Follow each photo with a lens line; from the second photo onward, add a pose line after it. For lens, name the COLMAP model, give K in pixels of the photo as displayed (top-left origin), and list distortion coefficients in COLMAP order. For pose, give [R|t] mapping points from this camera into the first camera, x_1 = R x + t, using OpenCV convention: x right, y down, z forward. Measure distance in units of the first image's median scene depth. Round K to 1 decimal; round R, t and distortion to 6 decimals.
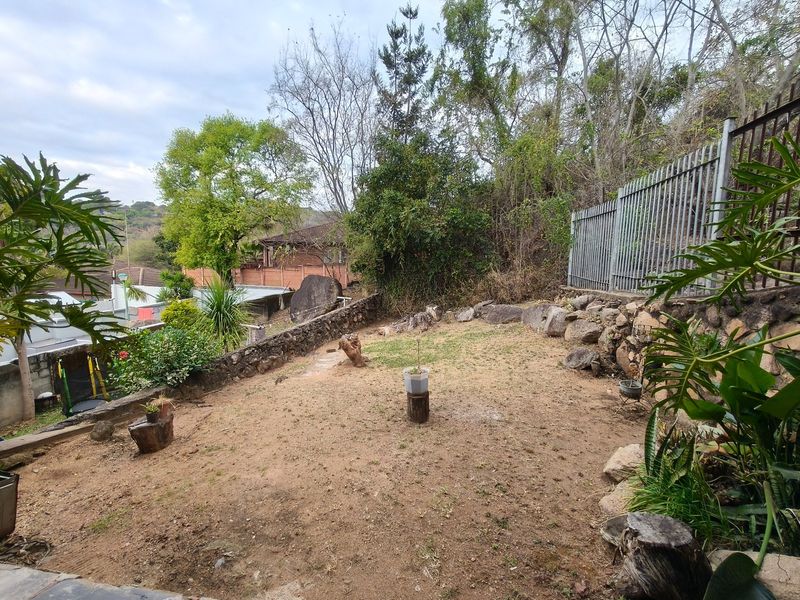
lens RADIAL K [[360.8, 0, 400.2], [0, 360.8, 303.0], [0, 0, 1]] dist [-0.000589, 0.003979]
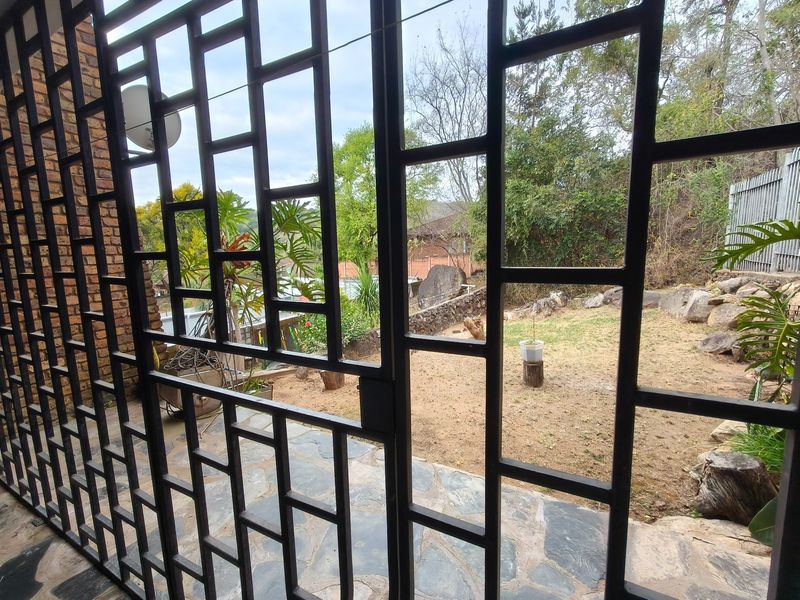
lens RADIAL K [[360.8, 0, 400.3], [0, 360.8, 303.5], [0, 0, 1]] dist [-0.000589, 0.003979]
pose [[0.943019, 0.009389, -0.332608, 0.013094], [-0.000006, 0.999602, 0.028202, 0.012781], [0.332740, -0.026593, 0.942644, -0.094204]]
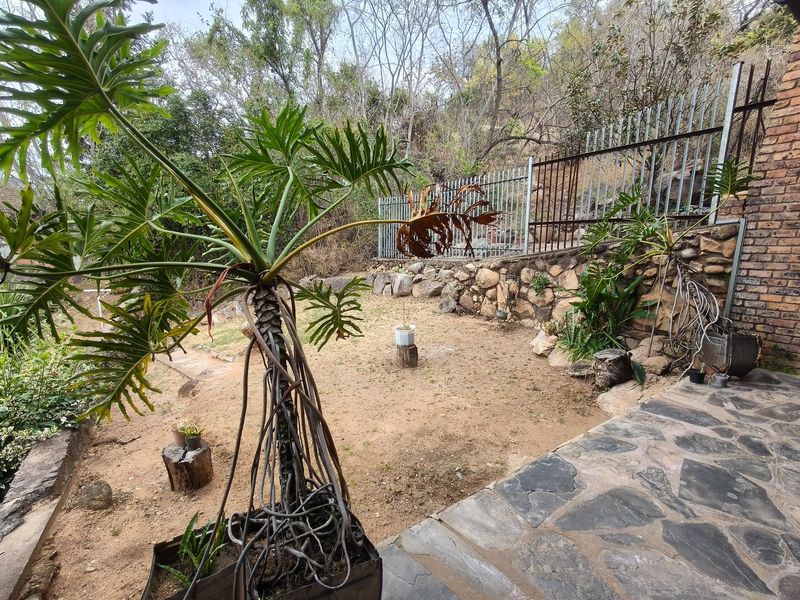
lens RADIAL K [[360.8, 0, 399.5], [0, 360.8, 304.7], [0, 0, 1]] dist [-0.000589, 0.003979]
pose [[0.717192, -0.134808, 0.683713, -0.333787], [0.090843, 0.990825, 0.100070, -0.005423], [-0.690930, -0.009658, 0.722857, 0.054108]]
